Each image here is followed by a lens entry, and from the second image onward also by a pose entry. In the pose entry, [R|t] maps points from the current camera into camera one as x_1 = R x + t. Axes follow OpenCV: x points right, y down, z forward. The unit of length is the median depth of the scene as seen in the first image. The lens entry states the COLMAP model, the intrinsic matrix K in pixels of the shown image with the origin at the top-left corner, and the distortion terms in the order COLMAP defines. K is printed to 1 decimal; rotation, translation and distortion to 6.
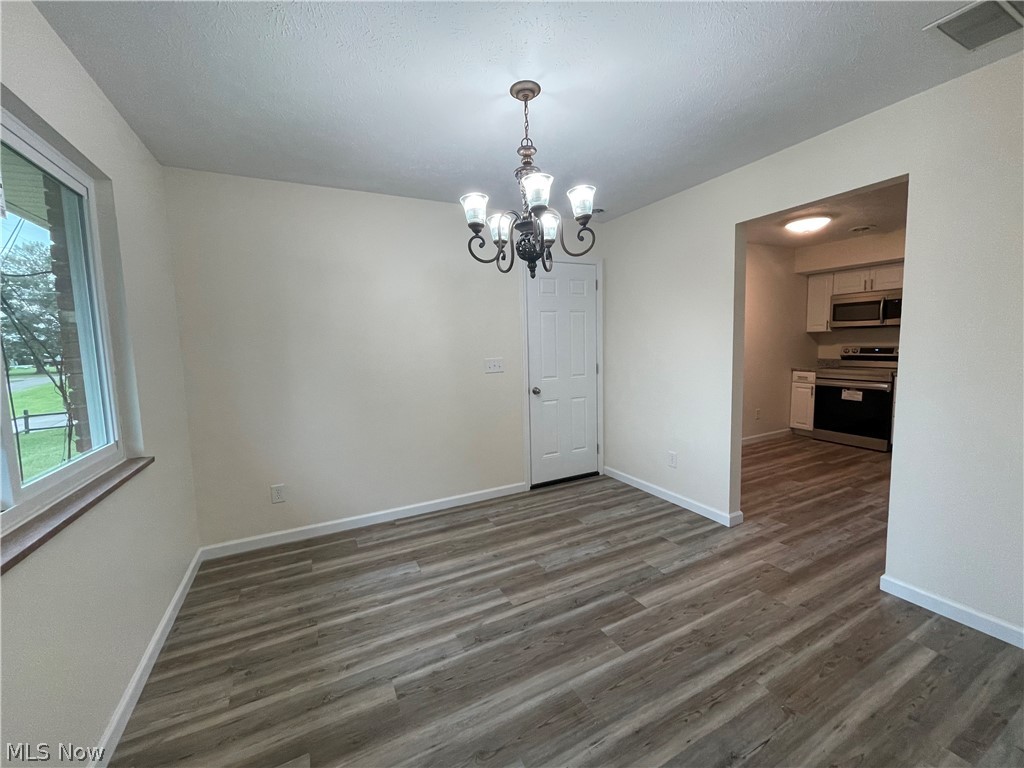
lens RADIAL K [[418.2, 0, 514.3], [0, 418.2, 379.3], [0, 0, 1]] dist [-0.003013, 0.002200]
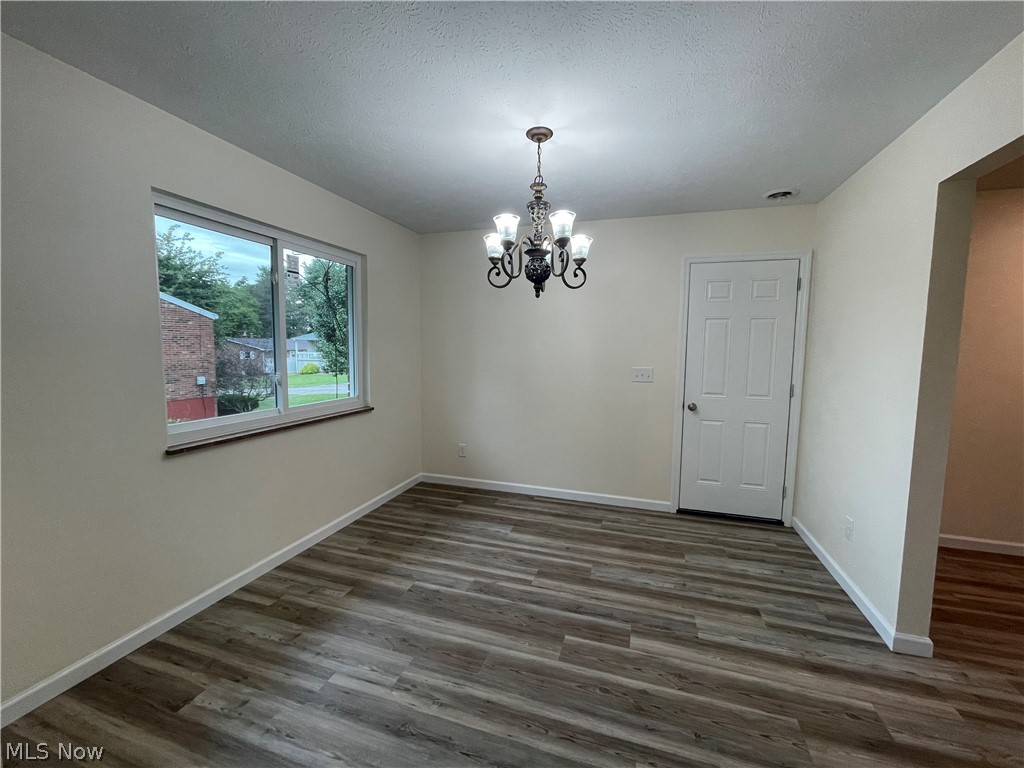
lens RADIAL K [[418.2, 0, 515.2], [0, 418.2, 377.8], [0, 0, 1]] dist [-0.003013, 0.002200]
pose [[0.706647, 0.093194, -0.701402, 0.551664], [-0.095810, 0.994761, 0.035646, -0.041171], [0.701049, 0.042012, 0.711874, 0.107726]]
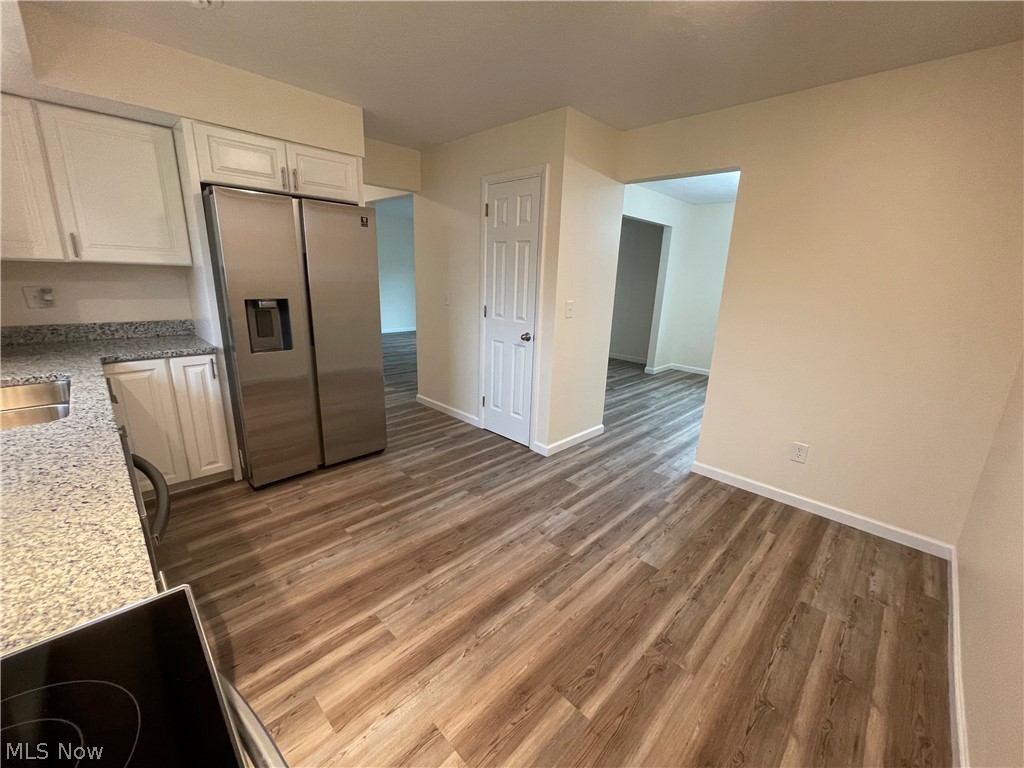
lens RADIAL K [[418.2, 0, 516.1], [0, 418.2, 380.5], [0, 0, 1]] dist [-0.003013, 0.002200]
pose [[-0.949961, 0.072430, -0.303854, 1.364451], [-0.037444, 0.939327, 0.340974, -0.220102], [0.310116, 0.335289, -0.889612, 1.860736]]
